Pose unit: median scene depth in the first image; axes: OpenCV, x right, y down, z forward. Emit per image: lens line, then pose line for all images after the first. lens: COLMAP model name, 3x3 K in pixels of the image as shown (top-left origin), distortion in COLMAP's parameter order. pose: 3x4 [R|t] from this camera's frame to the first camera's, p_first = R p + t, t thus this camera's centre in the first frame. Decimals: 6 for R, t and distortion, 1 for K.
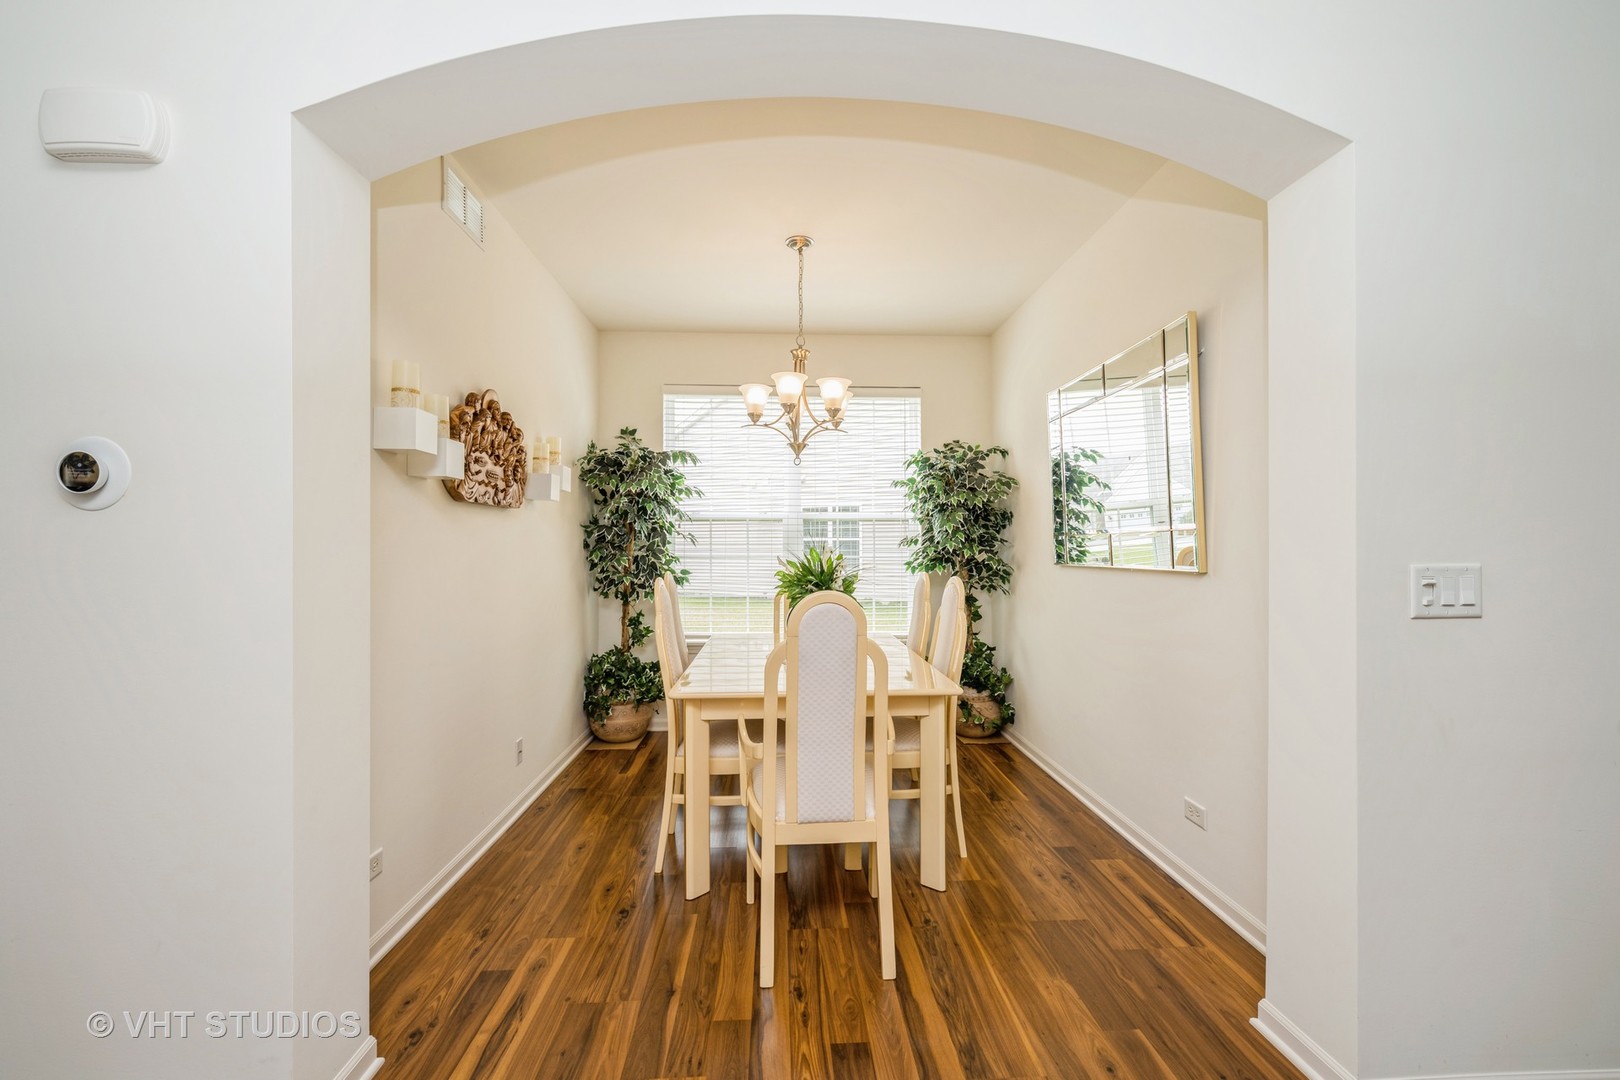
lens RADIAL K [[674.7, 0, 811.3], [0, 674.7, 541.9], [0, 0, 1]] dist [0.004237, 0.000157]
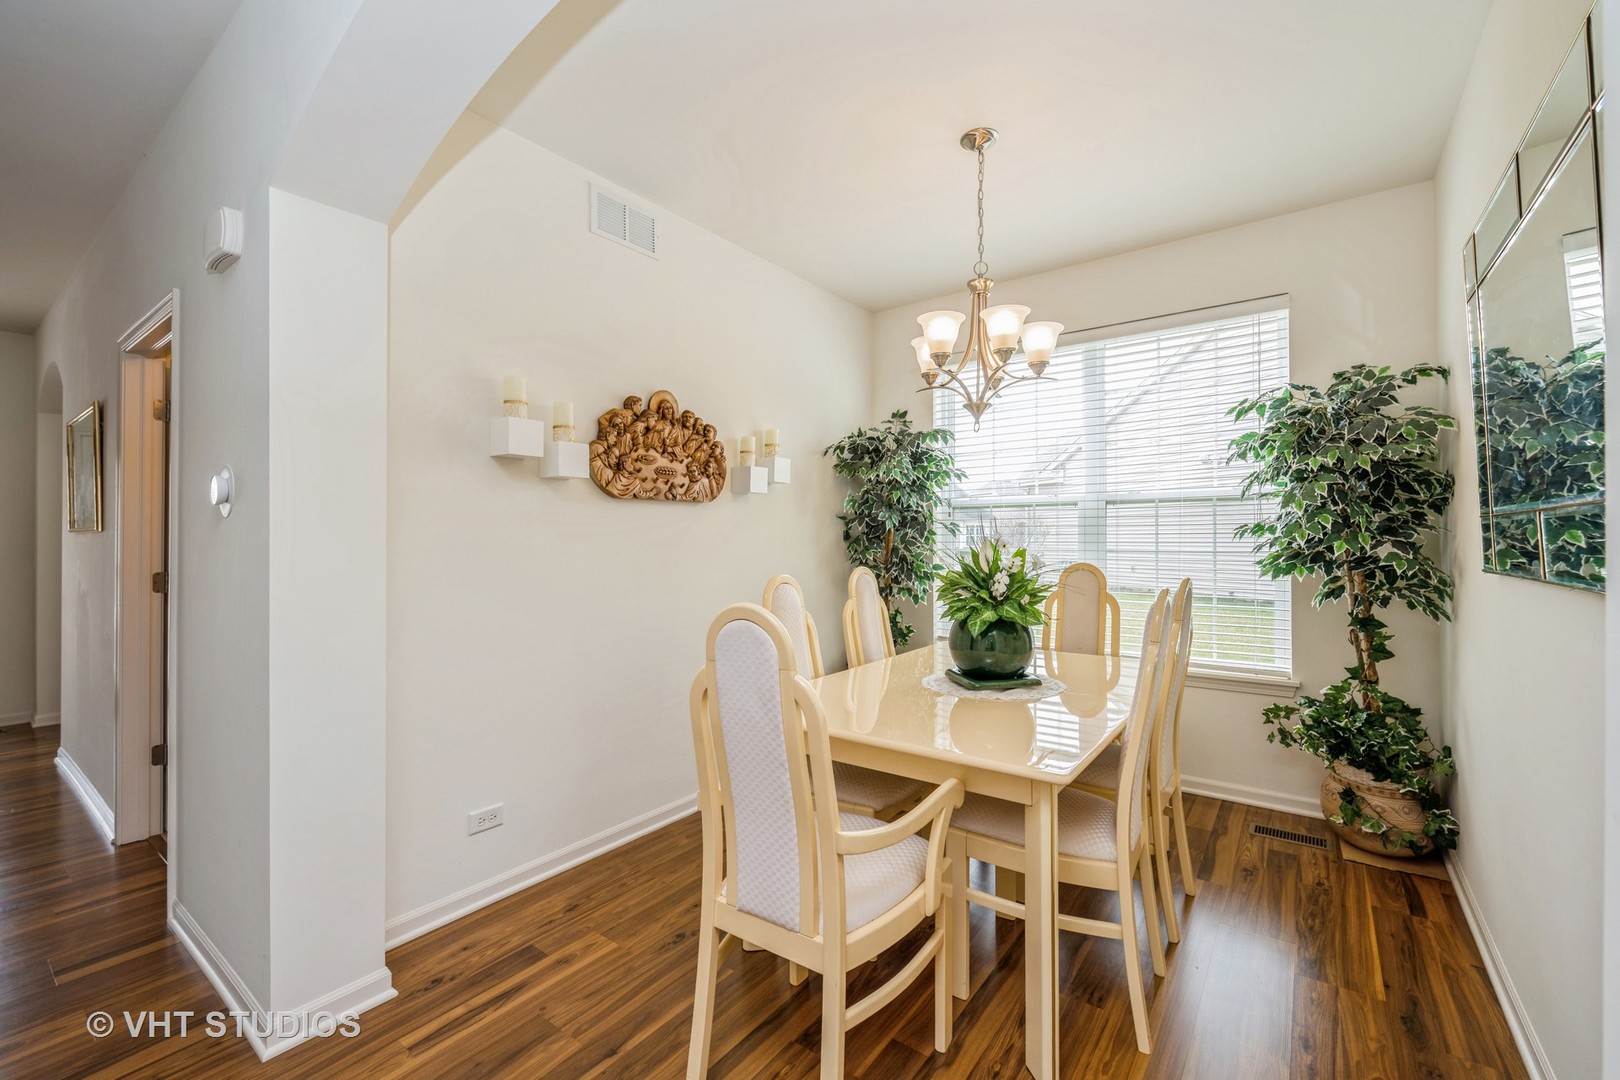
lens RADIAL K [[674.7, 0, 812.7], [0, 674.7, 535.8], [0, 0, 1]] dist [0.004237, 0.000157]
pose [[0.771443, -0.004486, -0.636282, 0.249409], [0.009701, 0.999942, 0.004712, -0.001457], [0.636224, -0.009807, 0.771442, 0.224121]]
